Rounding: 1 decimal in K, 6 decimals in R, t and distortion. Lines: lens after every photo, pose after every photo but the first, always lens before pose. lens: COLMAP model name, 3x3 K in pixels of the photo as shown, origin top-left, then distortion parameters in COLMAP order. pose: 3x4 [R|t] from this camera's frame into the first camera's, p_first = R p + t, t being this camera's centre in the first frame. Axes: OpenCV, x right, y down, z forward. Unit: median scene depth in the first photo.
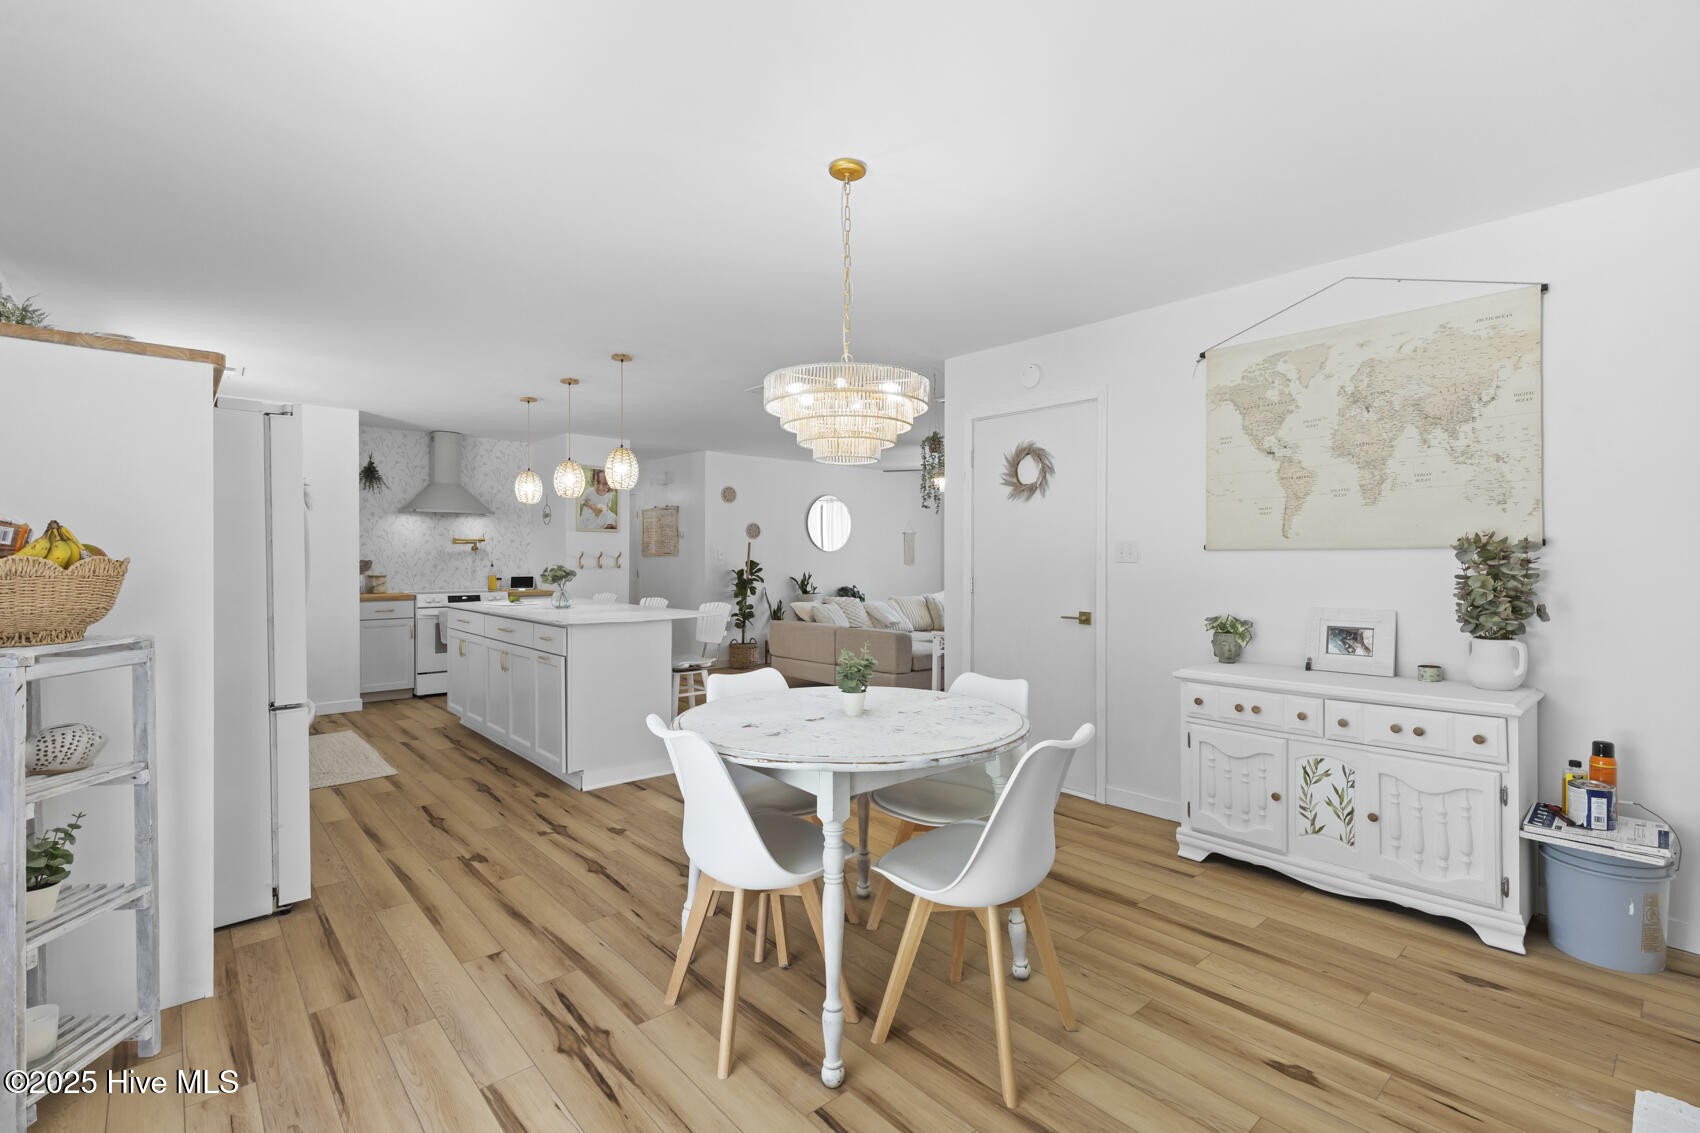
lens RADIAL K [[768.1, 0, 862.9], [0, 768.1, 562.5], [0, 0, 1]] dist [0.005331, -0.000593]
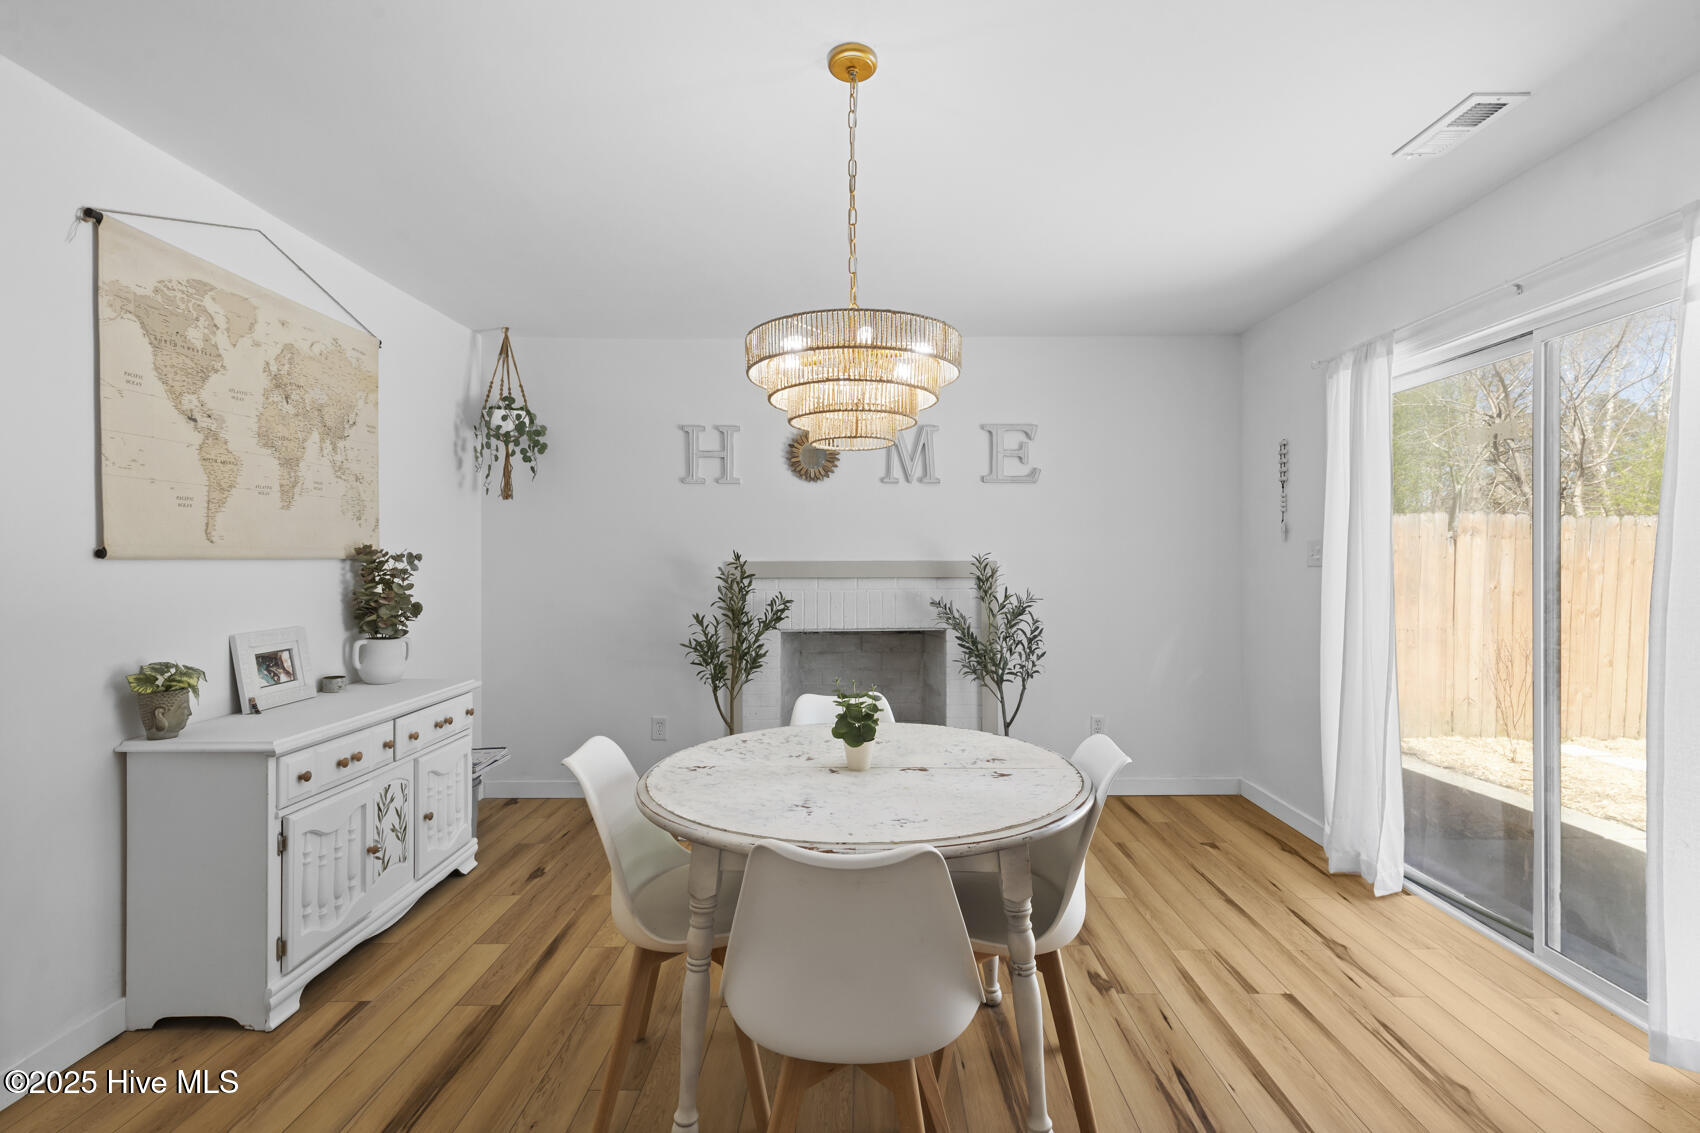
lens RADIAL K [[768.1, 0, 862.1], [0, 768.1, 562.2], [0, 0, 1]] dist [0.005331, -0.000593]
pose [[-0.742411, -0.000068, 0.669945, -0.356204], [0.006008, 0.999959, 0.006760, -0.013603], [-0.669918, 0.009044, -0.742380, 1.035762]]
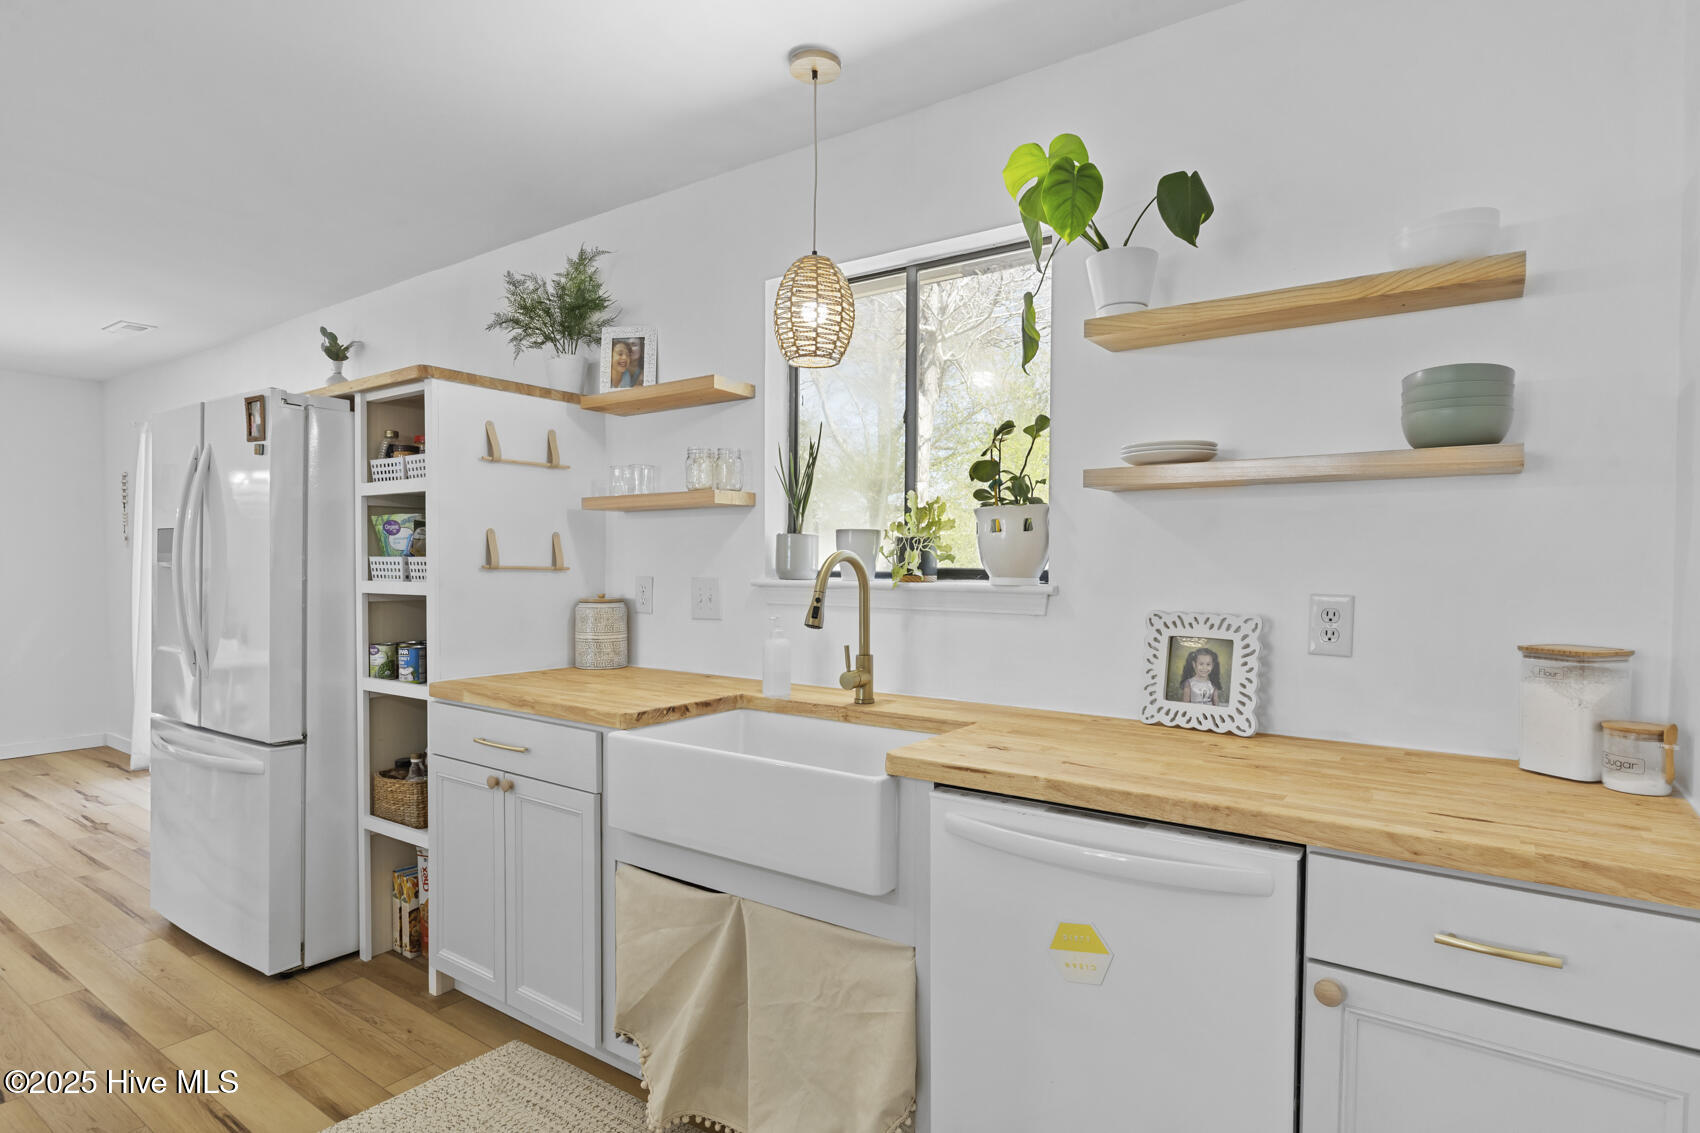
lens RADIAL K [[888.4, 0, 869.6], [0, 888.4, 587.3], [0, 0, 1]] dist [0.000881, -0.001367]
pose [[-0.974959, -0.001469, -0.222381, -1.046117], [-0.007966, 0.999567, 0.028324, -0.015677], [0.222243, 0.029387, -0.974548, 1.770745]]
